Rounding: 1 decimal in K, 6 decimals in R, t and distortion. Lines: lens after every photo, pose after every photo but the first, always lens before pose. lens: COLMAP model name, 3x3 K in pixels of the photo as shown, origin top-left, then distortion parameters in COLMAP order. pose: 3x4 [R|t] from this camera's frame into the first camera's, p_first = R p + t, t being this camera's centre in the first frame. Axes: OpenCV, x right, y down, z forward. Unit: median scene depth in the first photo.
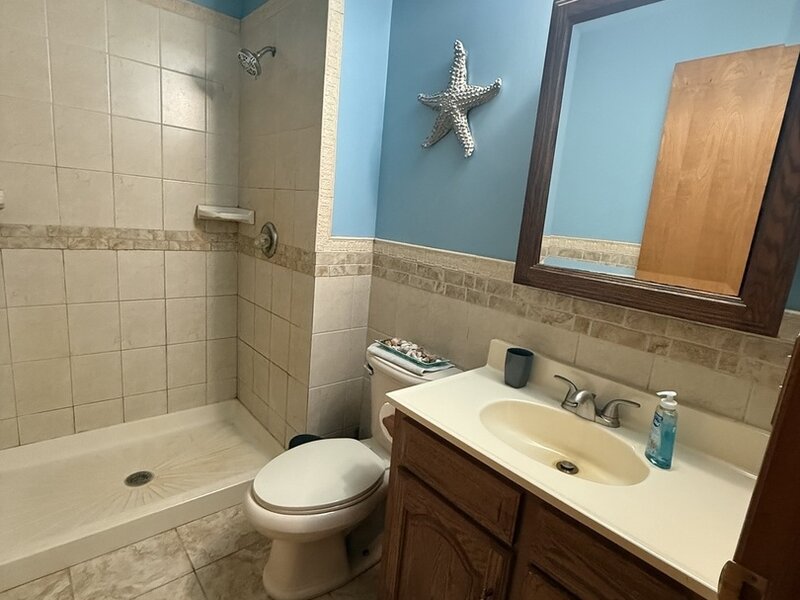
lens RADIAL K [[421.7, 0, 399.3], [0, 421.7, 298.7], [0, 0, 1]] dist [-0.000087, -0.001154]
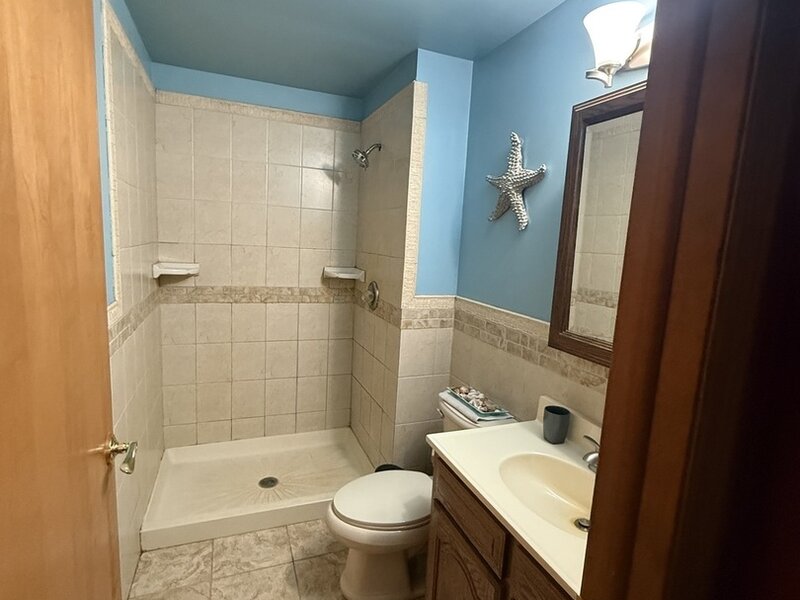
lens RADIAL K [[421.7, 0, 402.9], [0, 421.7, 300.0], [0, 0, 1]] dist [-0.000087, -0.001154]
pose [[0.944858, 0.009195, -0.327352, 0.209943], [-0.036871, 0.996237, -0.078439, -0.044425], [0.325399, 0.086184, 0.941641, -0.137239]]
